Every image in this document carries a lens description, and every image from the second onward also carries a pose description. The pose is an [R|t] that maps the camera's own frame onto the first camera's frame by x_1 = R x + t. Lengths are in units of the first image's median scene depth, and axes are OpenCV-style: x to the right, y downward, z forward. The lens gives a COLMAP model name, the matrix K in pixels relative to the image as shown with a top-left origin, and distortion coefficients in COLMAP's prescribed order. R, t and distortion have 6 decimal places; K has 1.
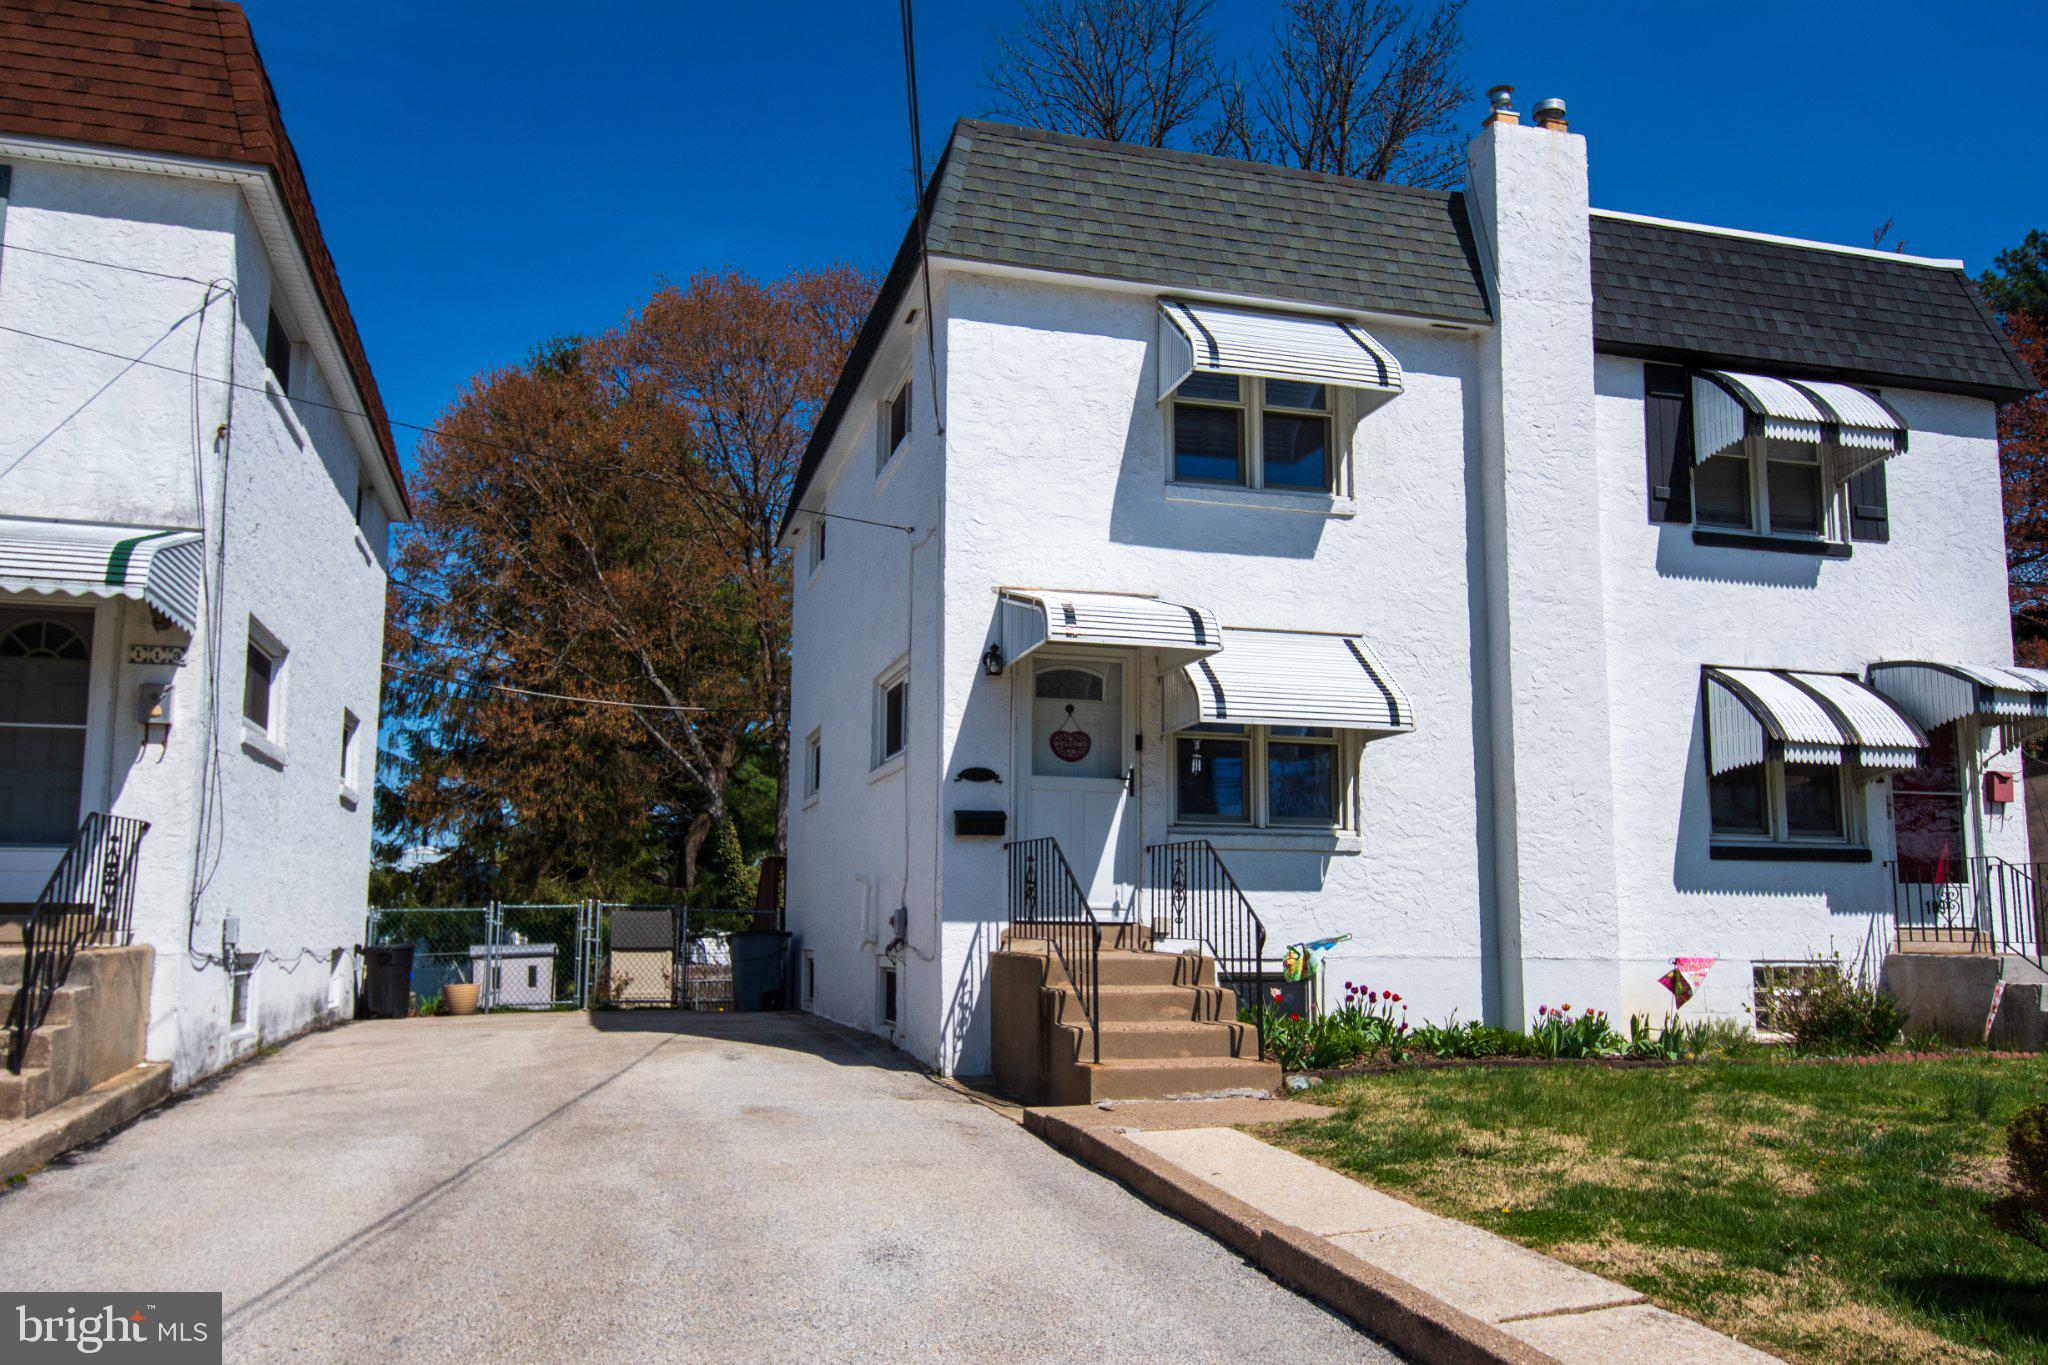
lens RADIAL K [[1762.8, 0, 1024.0], [0, 1762.8, 682.5], [0, 0, 1]] dist [0.017303, -0.000631]
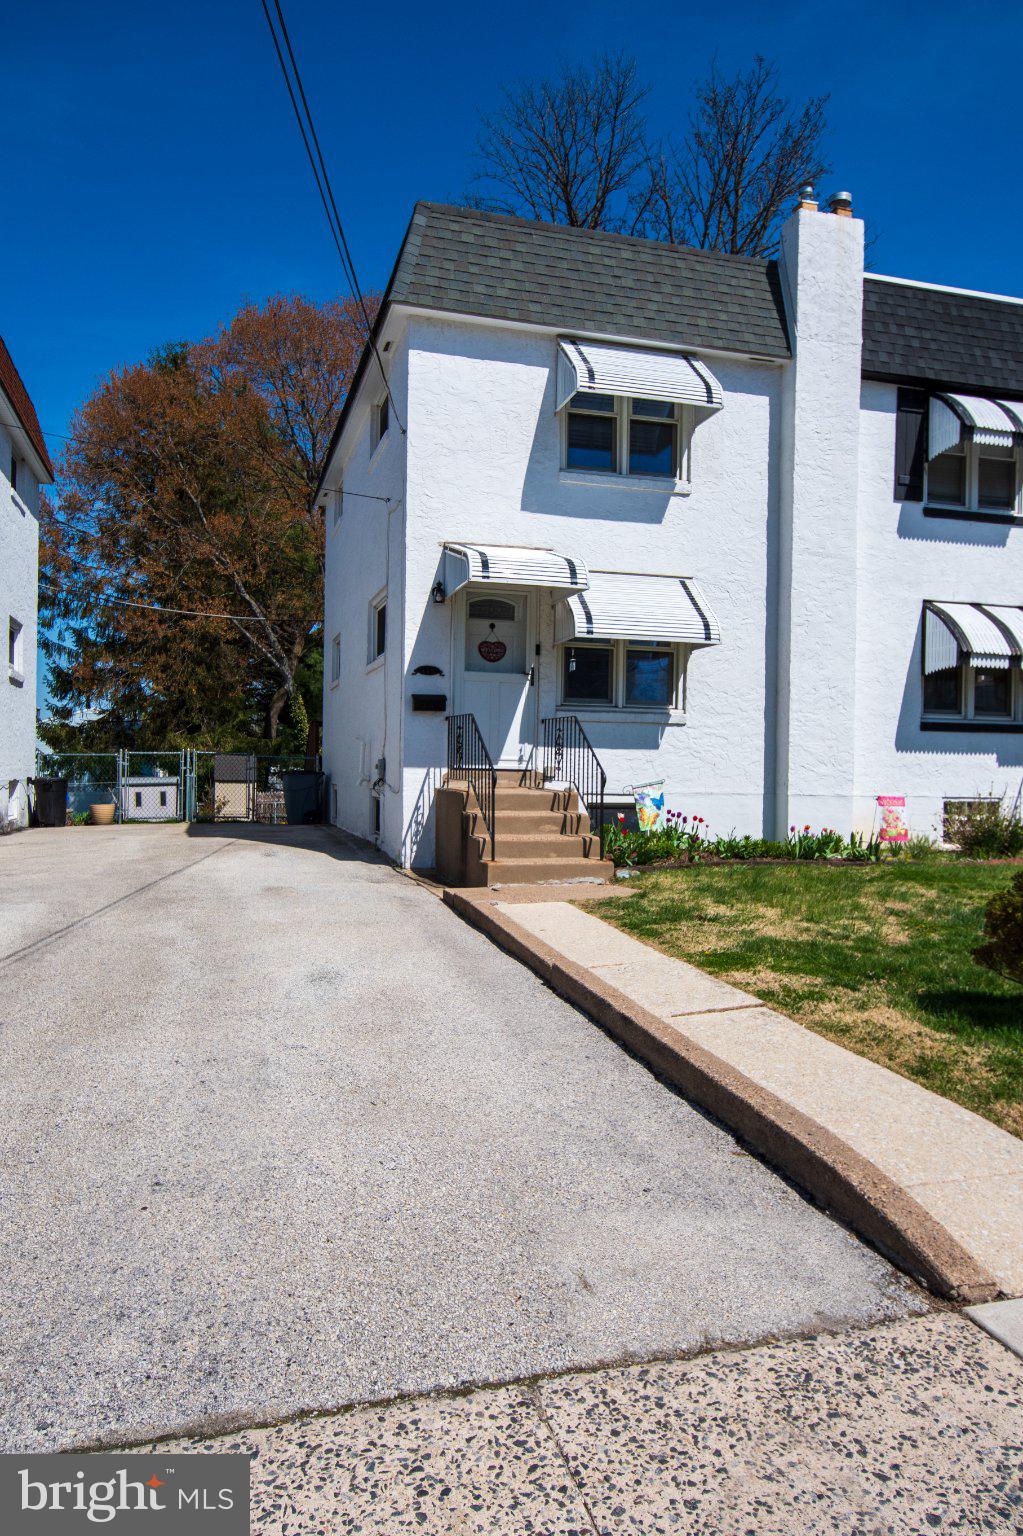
lens RADIAL K [[1322.1, 0, 644.3], [0, 1322.1, 768.6], [0, 0, 1]] dist [0.017303, -0.000631]
pose [[0.999872, 0.008980, 0.013263, 0.135894], [-0.010806, 0.989414, 0.144716, -0.027860], [-0.011823, -0.144841, 0.989384, -0.113583]]
